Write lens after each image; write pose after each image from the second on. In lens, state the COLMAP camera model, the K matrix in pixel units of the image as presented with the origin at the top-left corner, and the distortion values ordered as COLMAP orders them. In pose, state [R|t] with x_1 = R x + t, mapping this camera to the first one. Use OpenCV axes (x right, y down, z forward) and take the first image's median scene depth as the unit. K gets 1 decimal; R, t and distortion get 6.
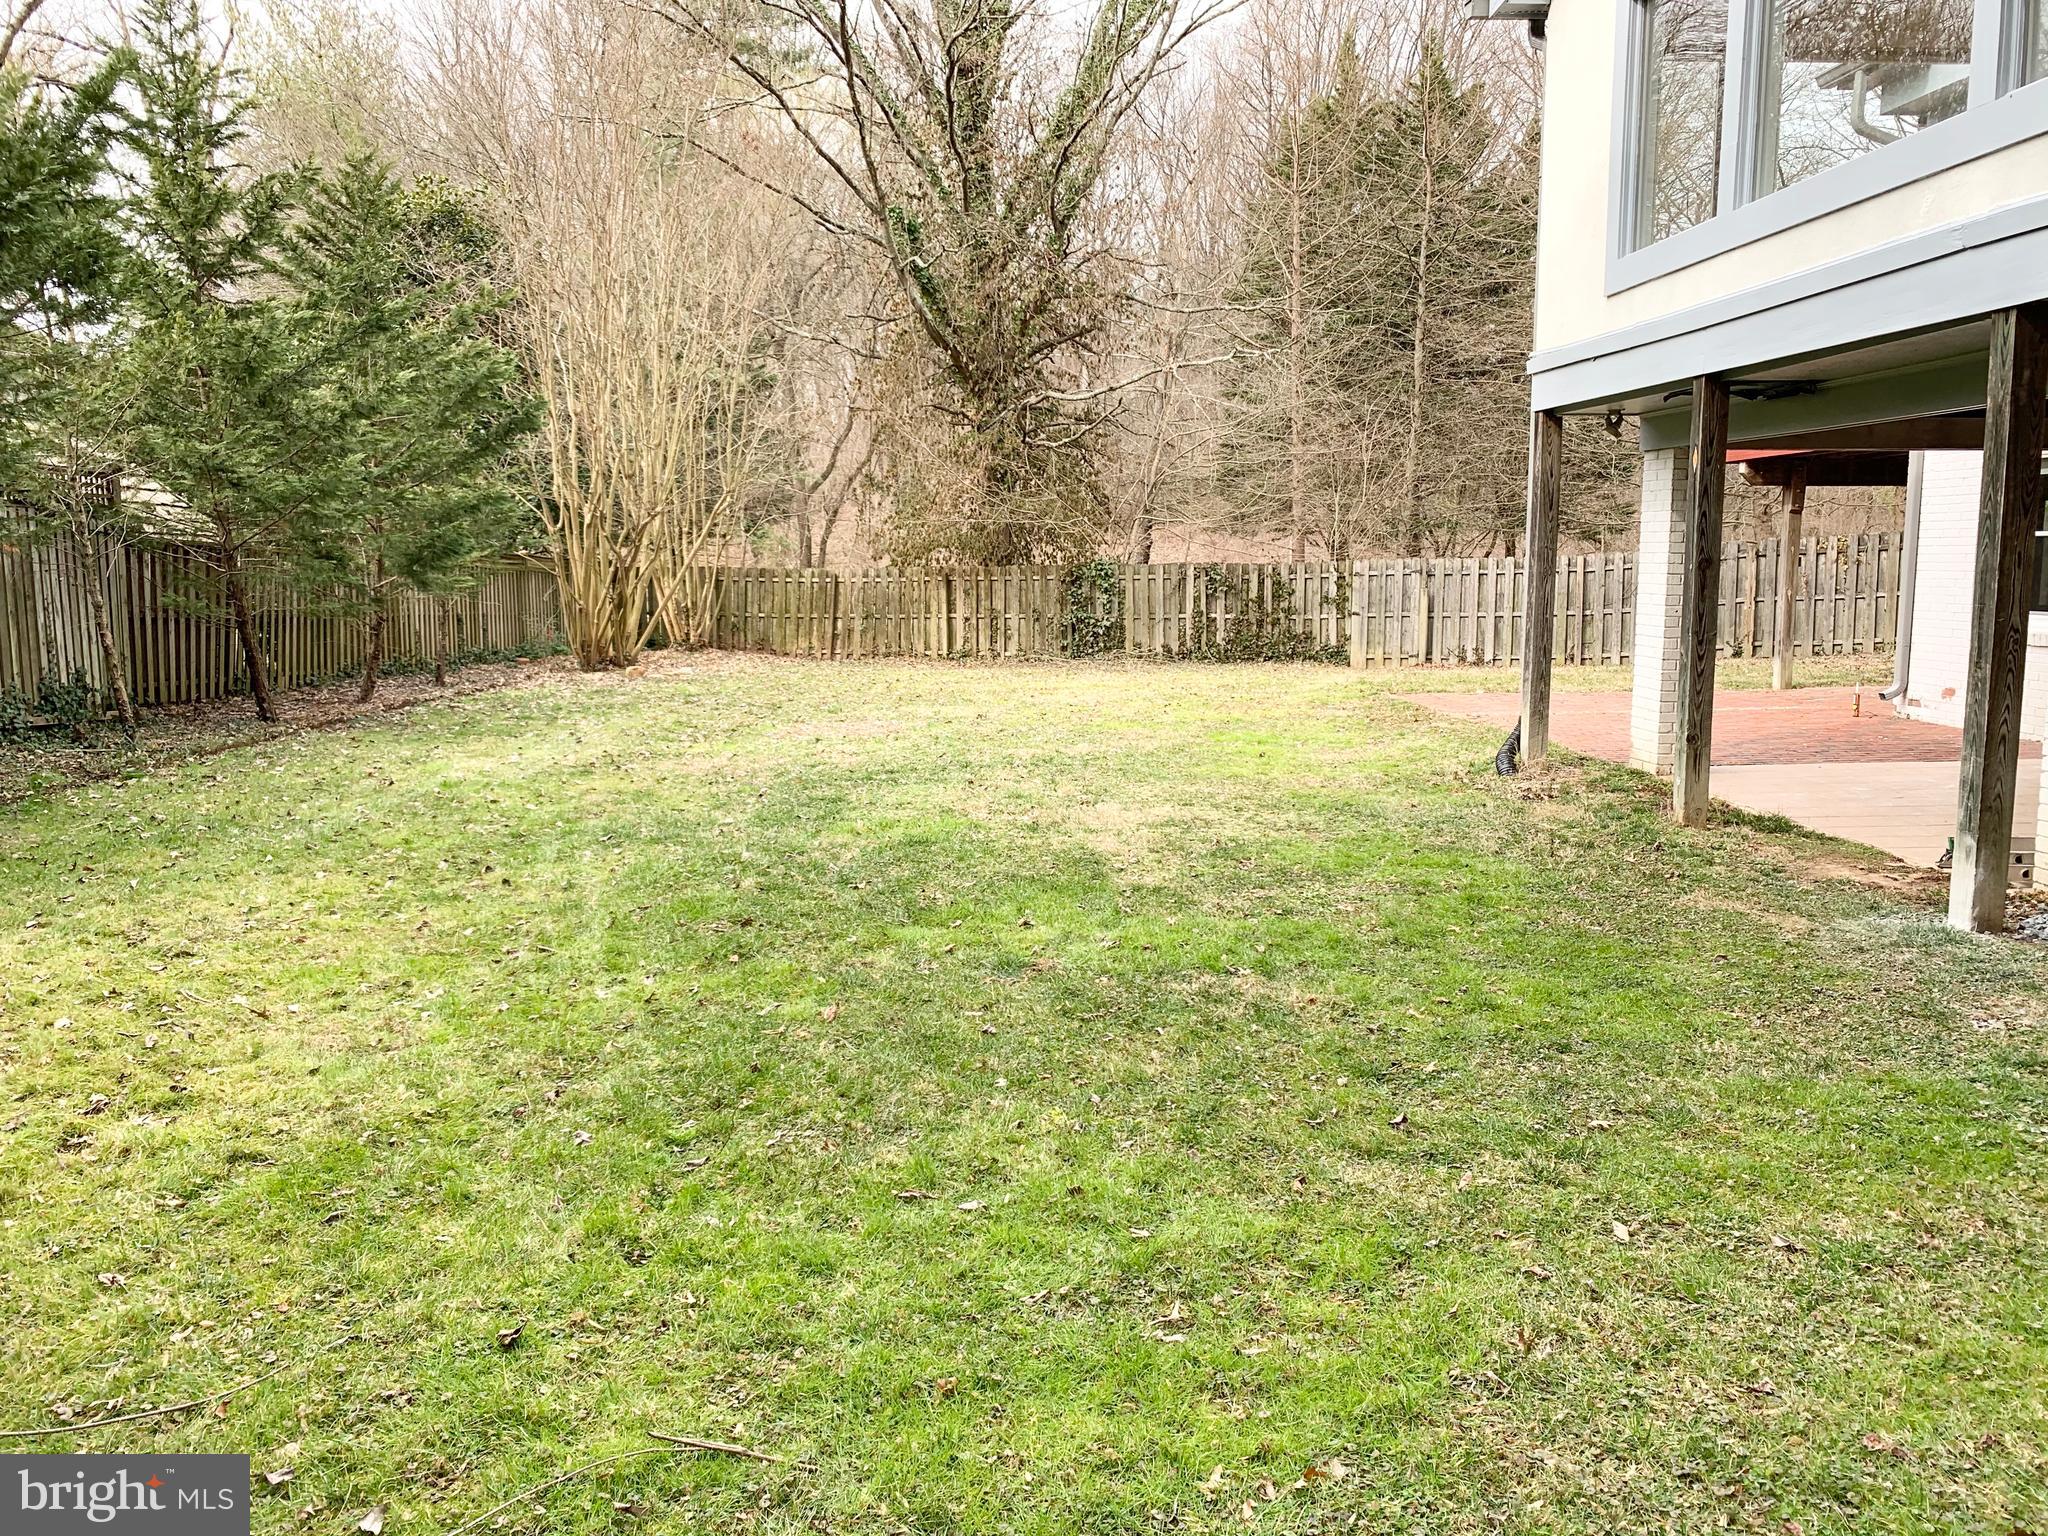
lens RADIAL K [[1567.2, 0, 1028.8], [0, 1567.2, 780.4], [0, 0, 1]] dist [0.050883, -0.061850]
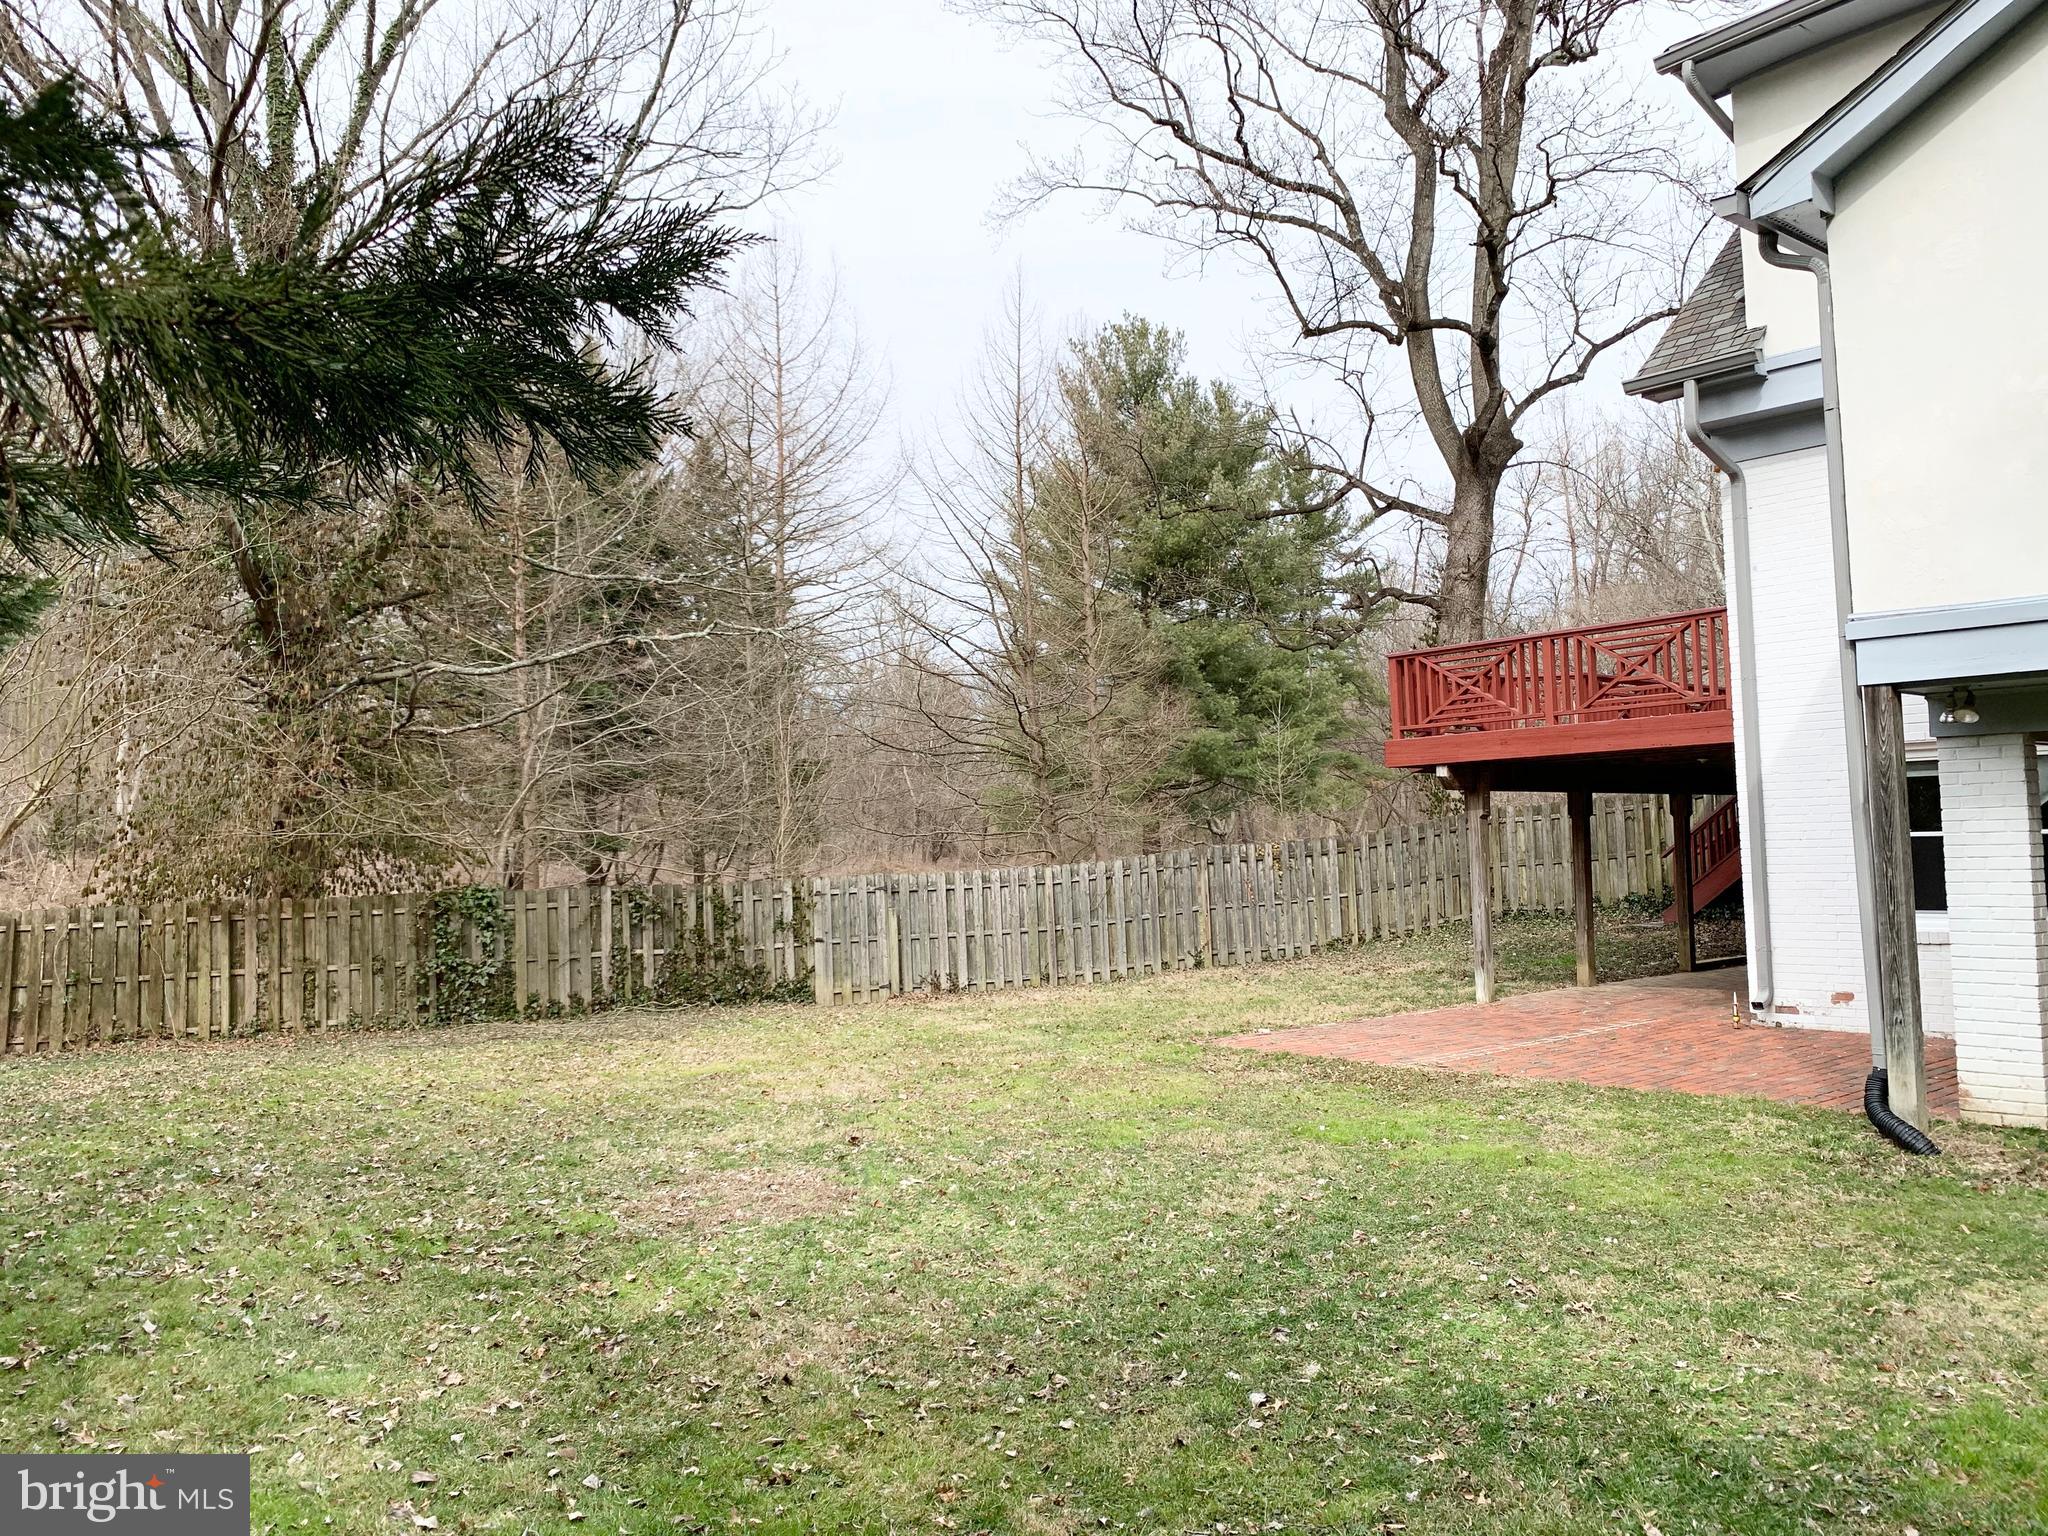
lens RADIAL K [[1567.2, 0, 1031.8], [0, 1567.2, 750.6], [0, 0, 1]] dist [0.050883, -0.061850]
pose [[0.798969, 0.024268, 0.600882, -0.201157], [0.106651, 0.977629, -0.181293, -0.040446], [-0.591840, 0.208932, 0.778507, 0.255986]]
